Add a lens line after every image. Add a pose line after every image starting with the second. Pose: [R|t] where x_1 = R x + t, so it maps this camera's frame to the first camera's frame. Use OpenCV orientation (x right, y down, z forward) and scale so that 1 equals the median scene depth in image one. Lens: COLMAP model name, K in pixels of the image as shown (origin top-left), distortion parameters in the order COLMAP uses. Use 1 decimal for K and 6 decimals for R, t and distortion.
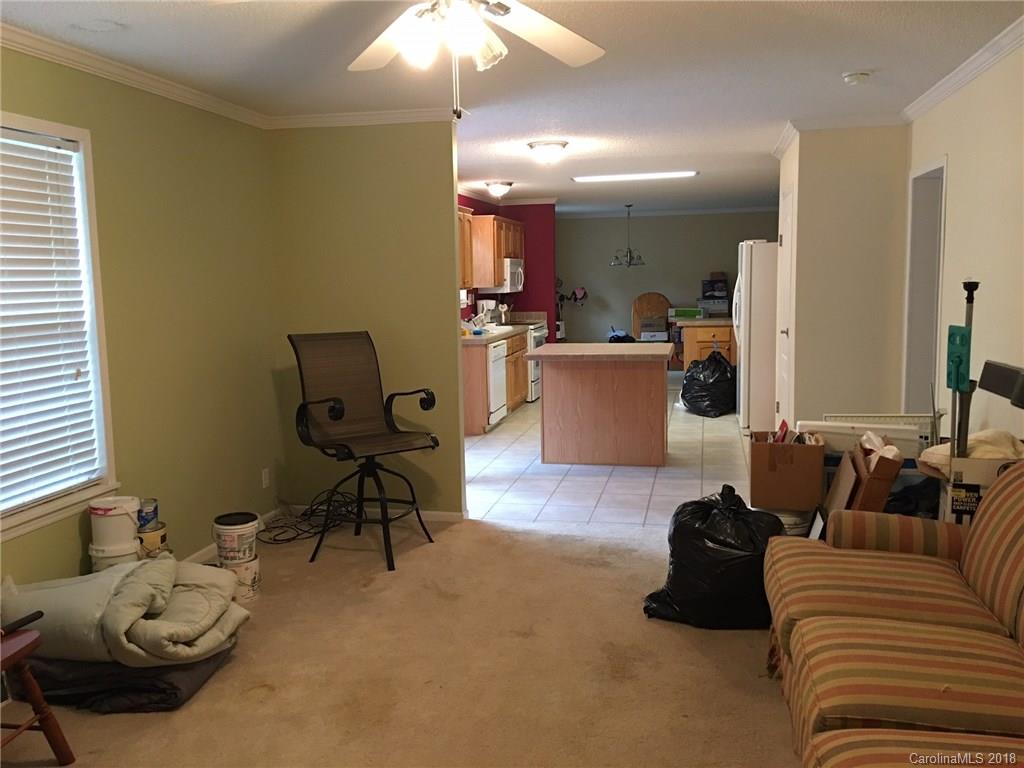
lens RADIAL K [[876.2, 0, 509.8], [0, 876.2, 381.5], [0, 0, 1]] dist [0.069583, -0.046956]
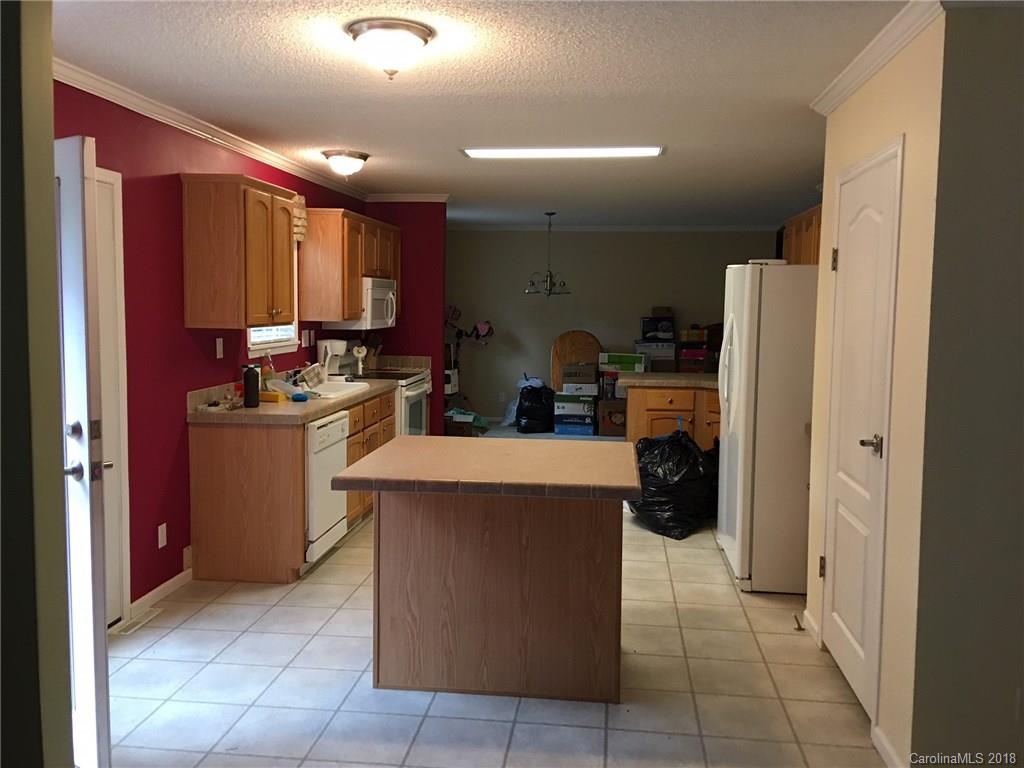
lens RADIAL K [[876.2, 0, 512.2], [0, 876.2, 383.0], [0, 0, 1]] dist [0.069583, -0.046956]
pose [[0.994768, 0.023257, 0.099474, 0.041915], [-0.020616, 0.999409, -0.027497, -0.046034], [-0.100055, 0.025302, 0.994660, 0.340820]]
